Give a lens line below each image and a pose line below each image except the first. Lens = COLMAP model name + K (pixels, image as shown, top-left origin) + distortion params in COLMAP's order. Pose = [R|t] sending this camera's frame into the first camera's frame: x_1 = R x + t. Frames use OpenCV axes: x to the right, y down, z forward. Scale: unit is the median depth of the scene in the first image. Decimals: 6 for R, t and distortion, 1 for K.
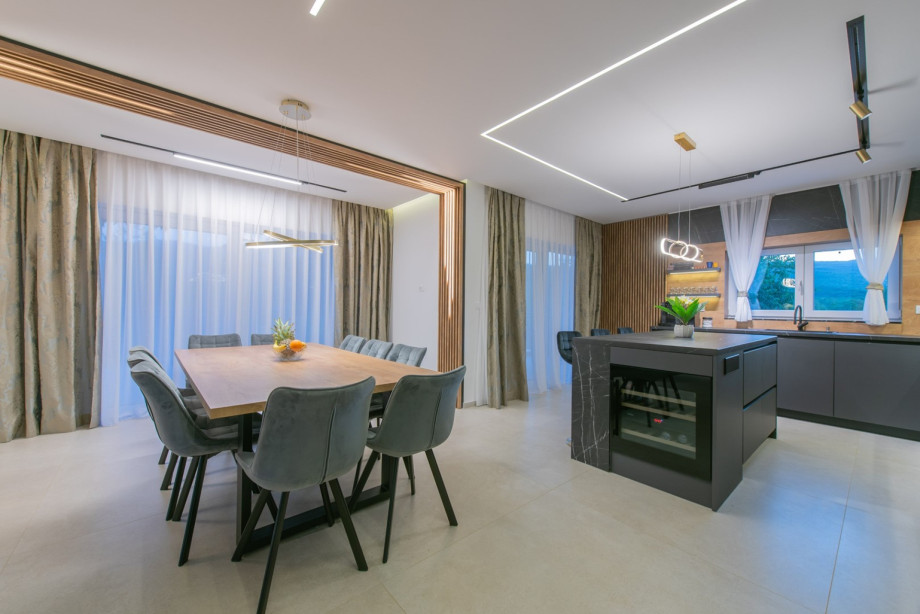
lens RADIAL K [[354.1, 0, 460.0], [0, 354.1, 307.0], [0, 0, 1]] dist [-0.001346, -0.000449]
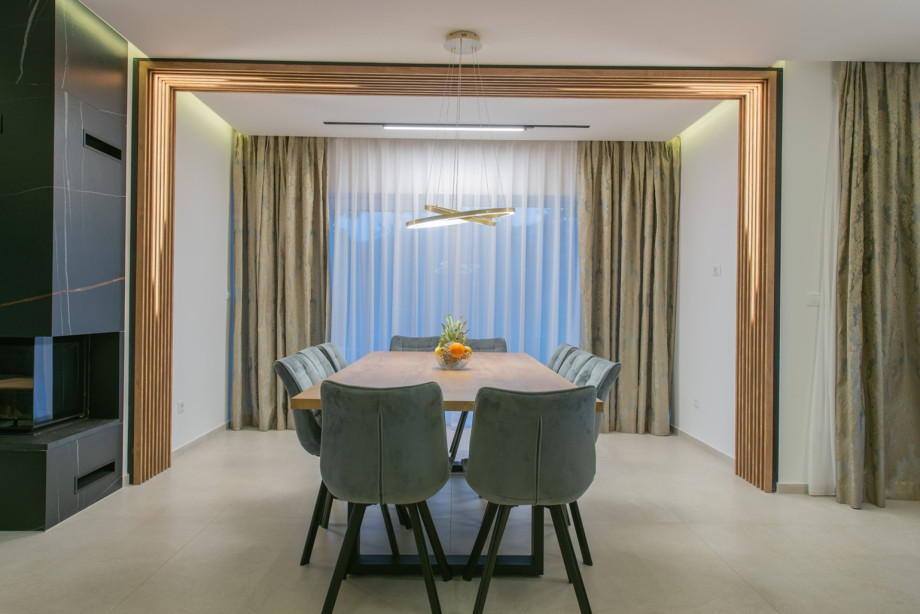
lens RADIAL K [[594.1, 0, 460.0], [0, 594.1, 307.0], [0, 0, 1]] dist [0.003482, -0.001374]
pose [[0.762347, -0.000841, -0.647167, 0.223514], [-0.001884, 0.999992, -0.003519, 0.011755], [0.647165, 0.003902, 0.762340, 0.012802]]
